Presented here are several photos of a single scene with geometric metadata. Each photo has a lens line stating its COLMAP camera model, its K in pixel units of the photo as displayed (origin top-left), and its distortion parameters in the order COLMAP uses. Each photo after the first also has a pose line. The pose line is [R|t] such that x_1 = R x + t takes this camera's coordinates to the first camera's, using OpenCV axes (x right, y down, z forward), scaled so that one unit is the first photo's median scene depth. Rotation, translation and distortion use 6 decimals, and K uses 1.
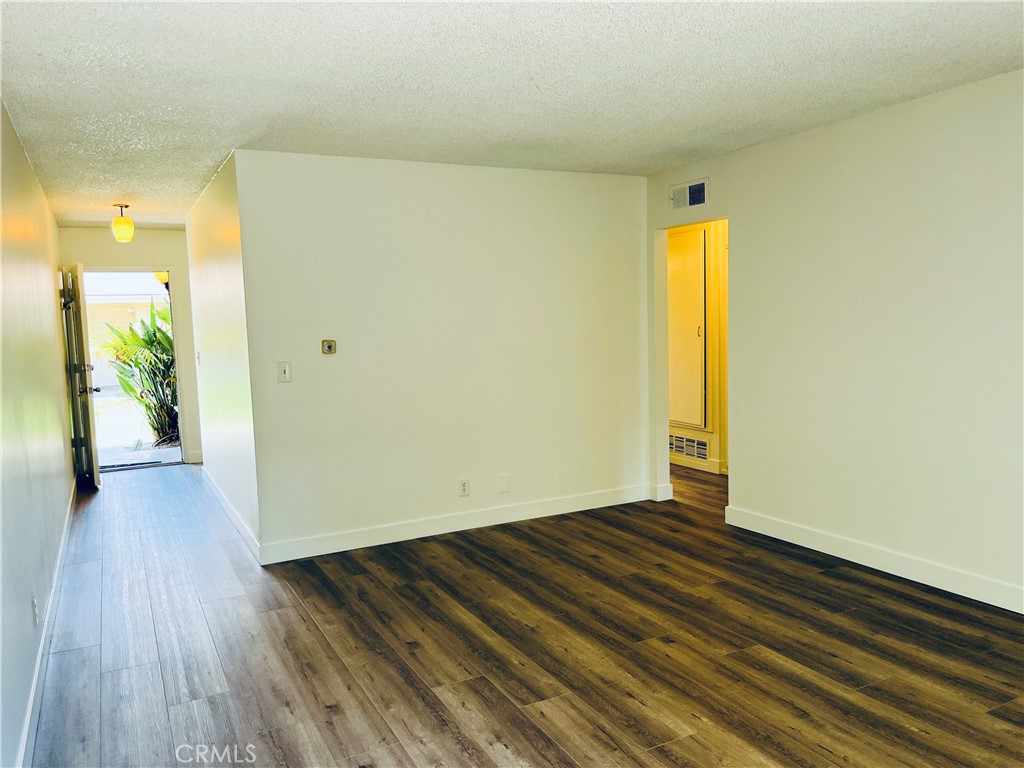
lens RADIAL K [[776.0, 0, 512.8], [0, 776.0, 384.3], [0, 0, 1]] dist [0.022159, -0.017638]
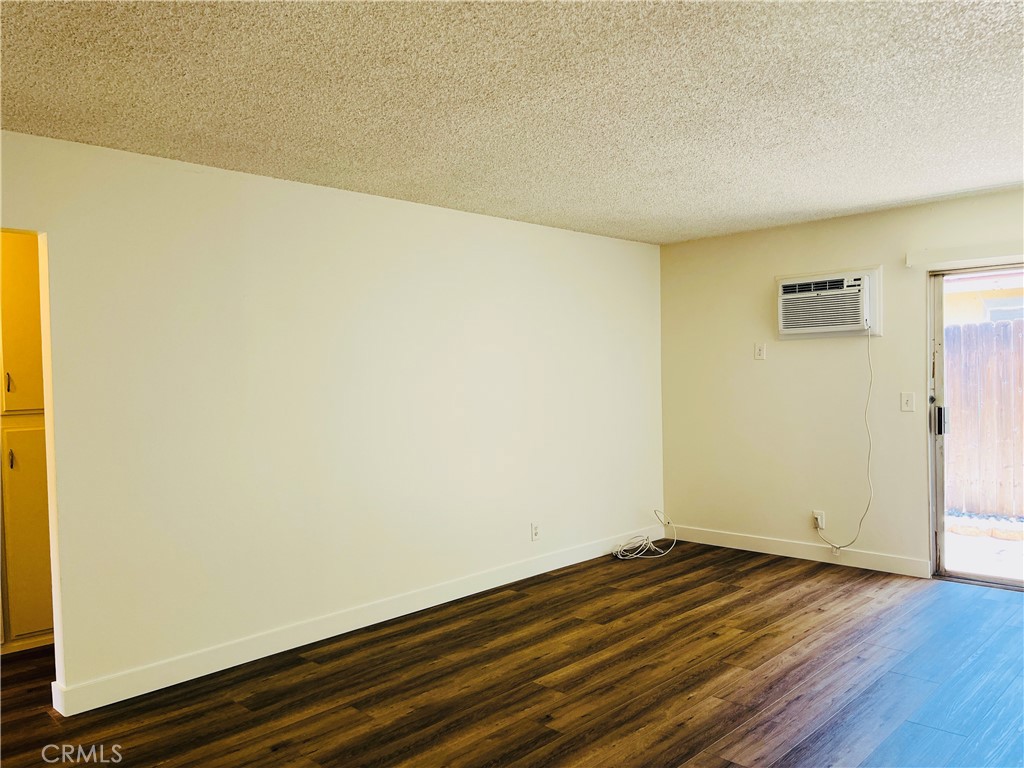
lens RADIAL K [[776.0, 0, 513.3], [0, 776.0, 386.5], [0, 0, 1]] dist [0.022159, -0.017638]
pose [[-0.316935, 0.028008, 0.948034, -0.651755], [0.112947, 0.993566, 0.008405, -0.073292], [-0.941698, 0.109741, -0.318059, 1.238762]]
